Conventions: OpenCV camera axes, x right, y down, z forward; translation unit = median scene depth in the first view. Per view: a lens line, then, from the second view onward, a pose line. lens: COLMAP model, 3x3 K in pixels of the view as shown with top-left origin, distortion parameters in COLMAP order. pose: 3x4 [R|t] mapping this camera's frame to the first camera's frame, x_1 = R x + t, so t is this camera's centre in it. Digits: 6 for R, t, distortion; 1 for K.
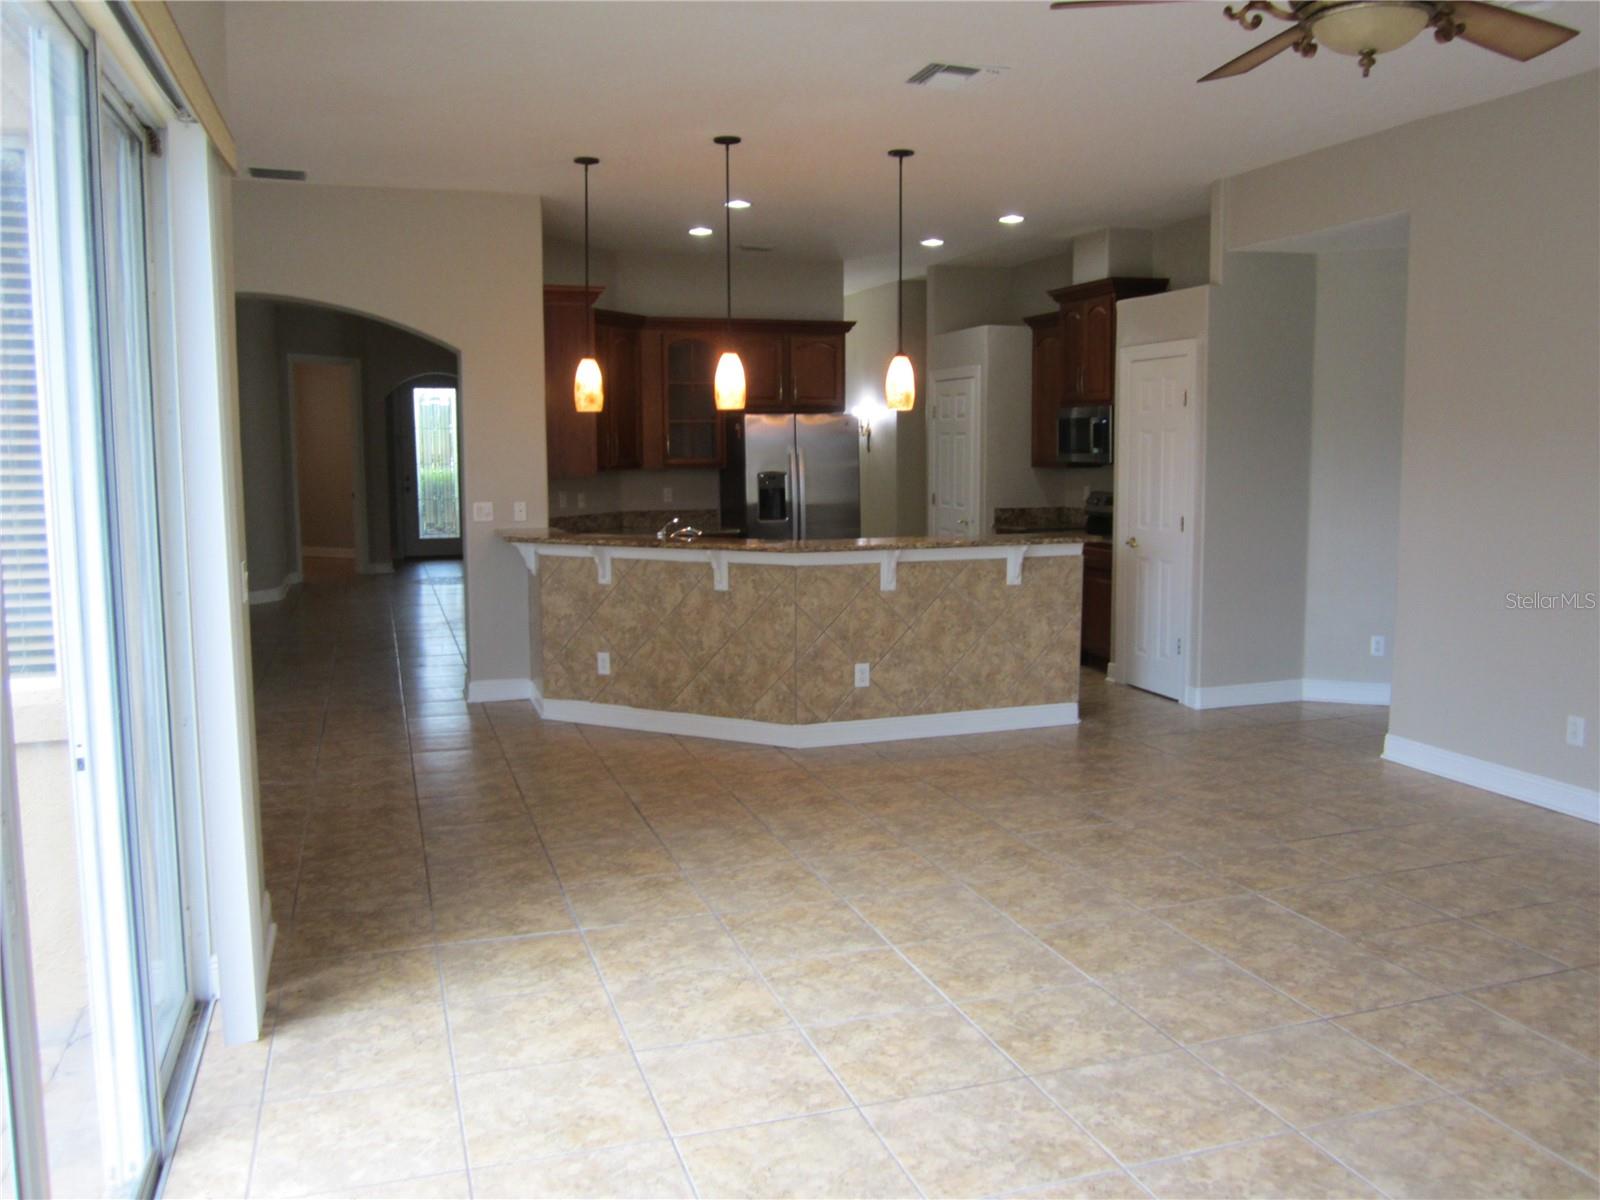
lens RADIAL K [[1302.9, 0, 800.0], [0, 1302.9, 600.0], [0, 0, 1]] dist [-0.043704, 0.017803]
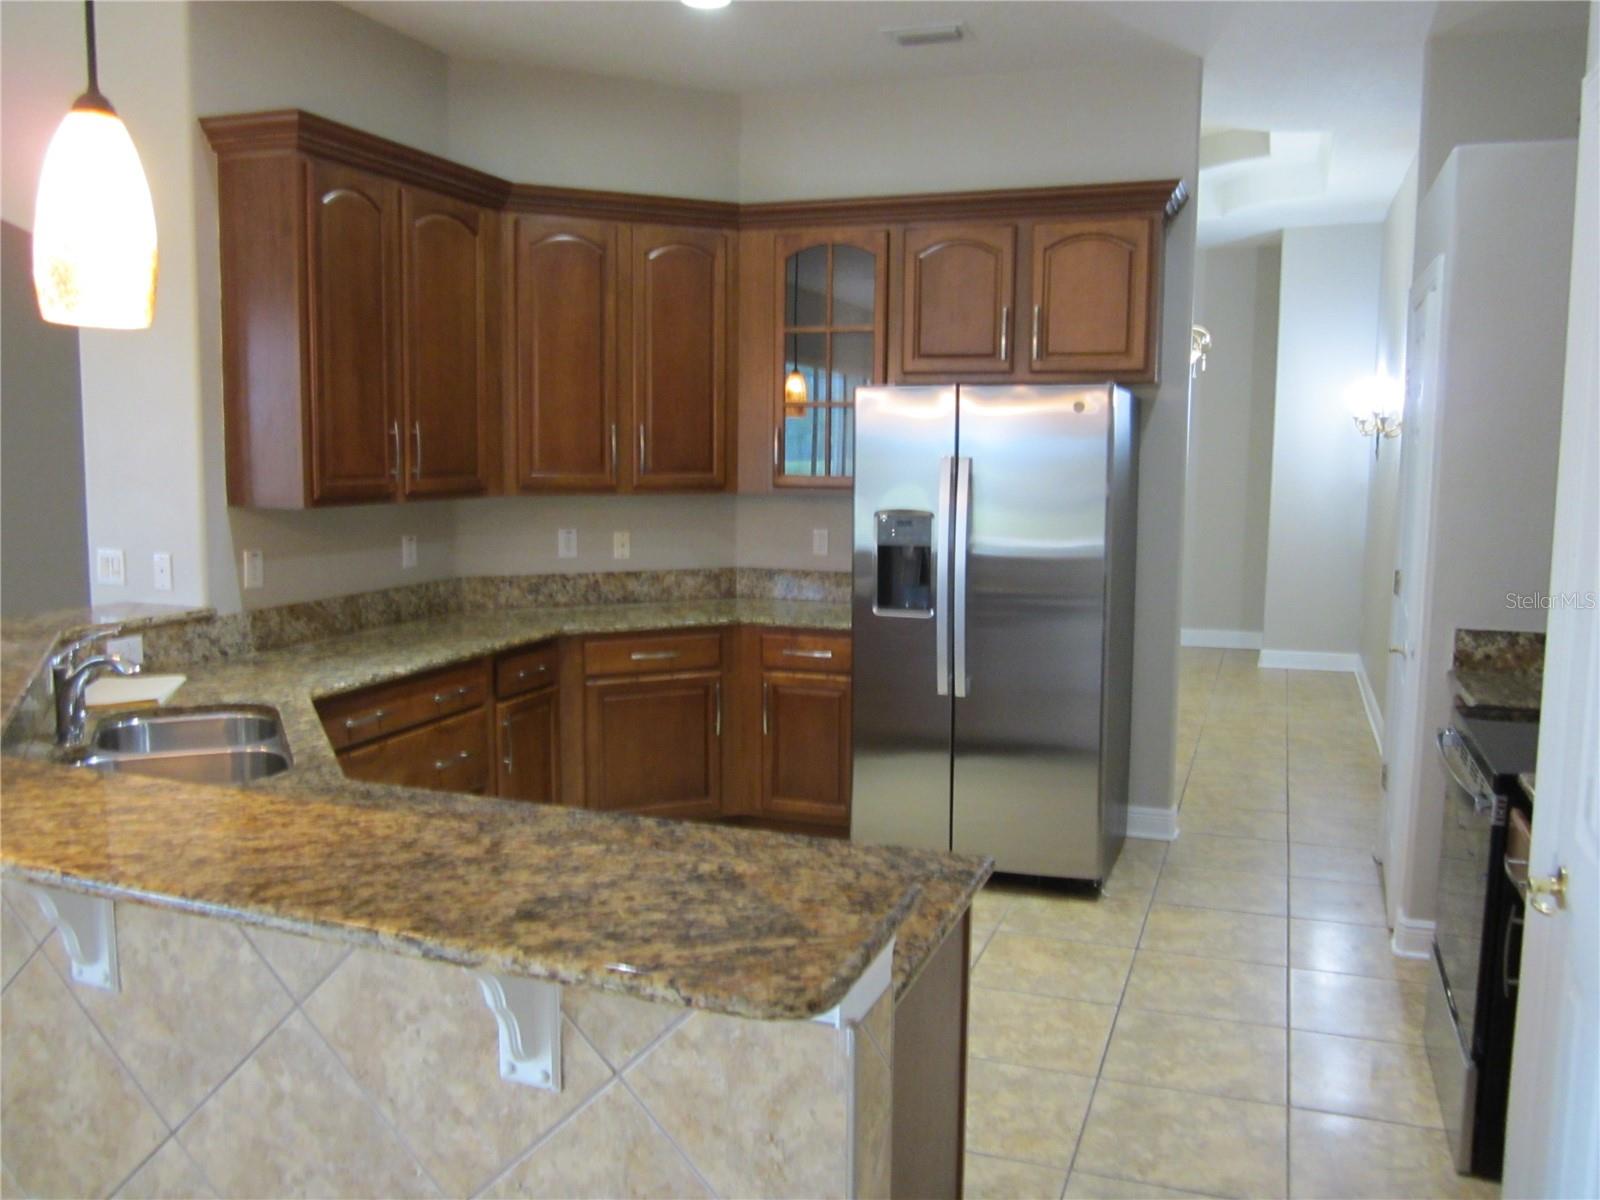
lens RADIAL K [[1299.5, 0, 800.0], [0, 1299.5, 600.0], [0, 0, 1]] dist [-0.056311, -0.003365]
pose [[0.784717, 0.085404, -0.613942, 0.329919], [-0.086921, 0.995838, 0.027429, -0.104588], [0.613729, 0.031841, 0.788874, 0.850003]]
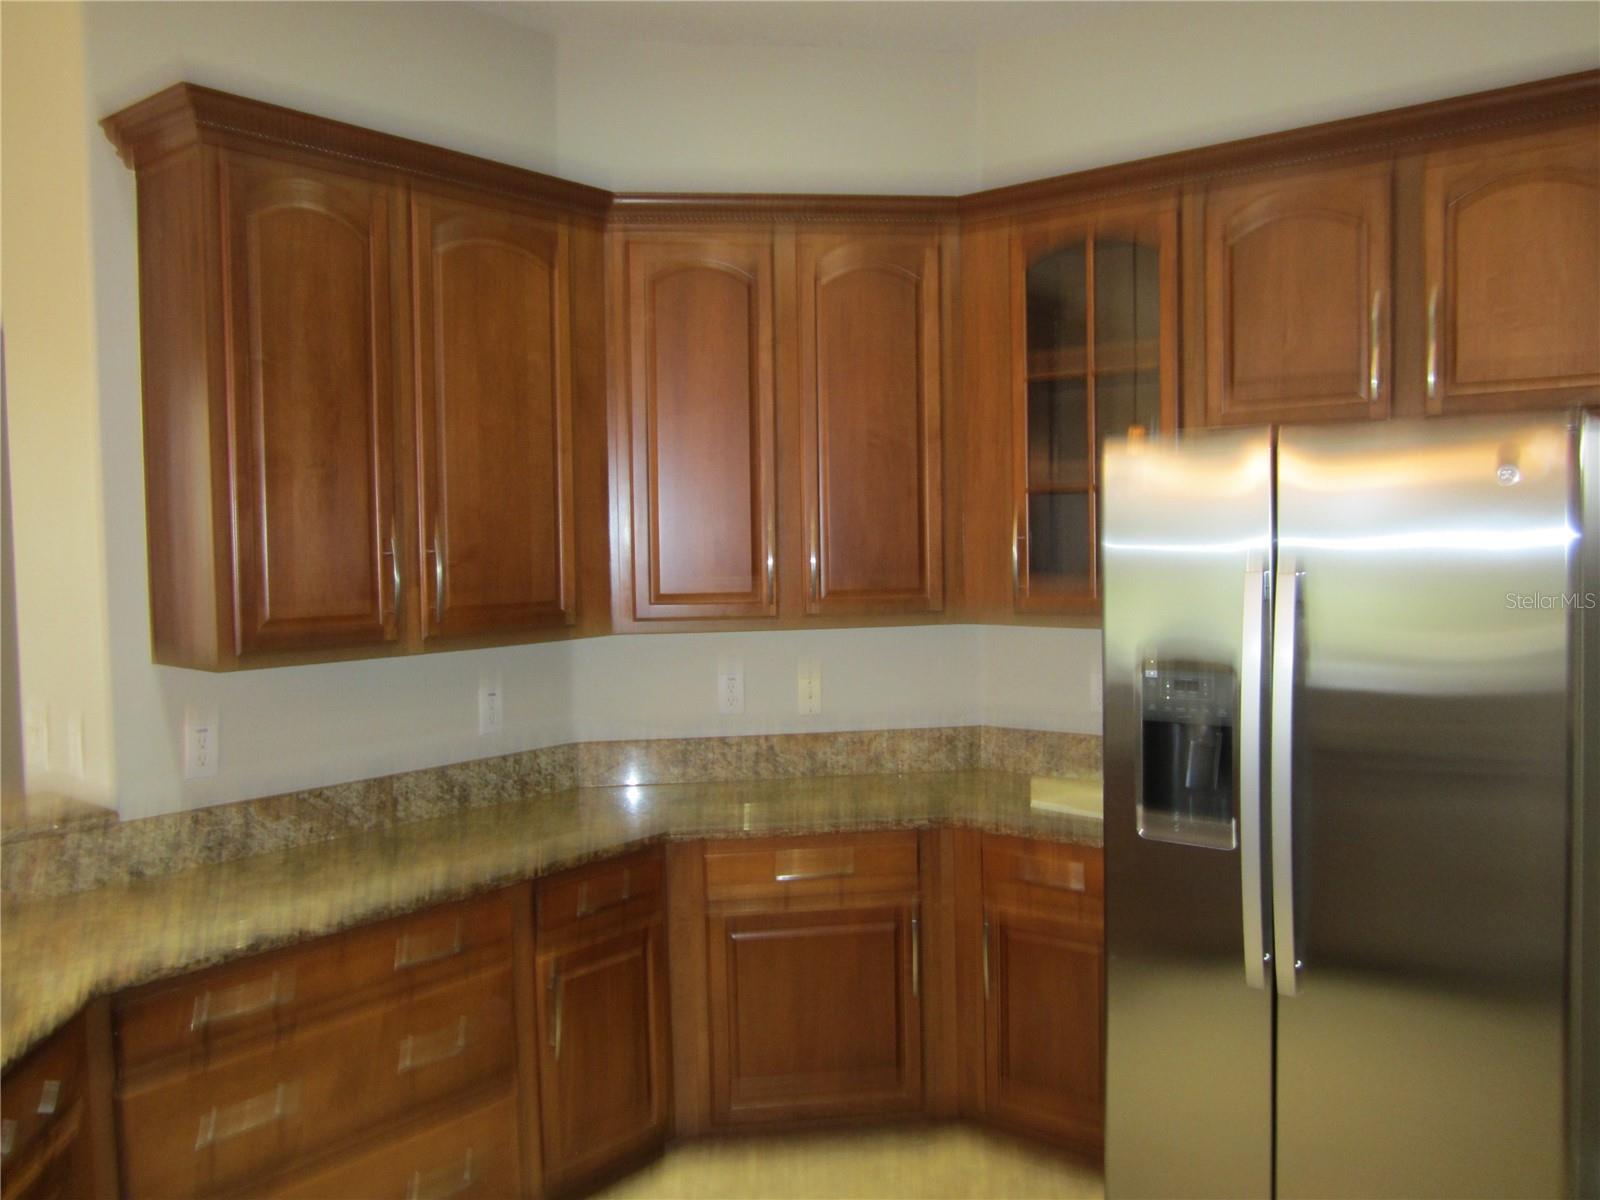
lens RADIAL K [[1302.9, 0, 800.0], [0, 1302.9, 600.0], [0, 0, 1]] dist [-0.043704, 0.017803]
pose [[0.544153, 0.025575, -0.838596, 0.222120], [-0.077866, 0.996761, -0.020128, -0.135404], [0.835365, 0.076251, 0.544382, 1.092751]]
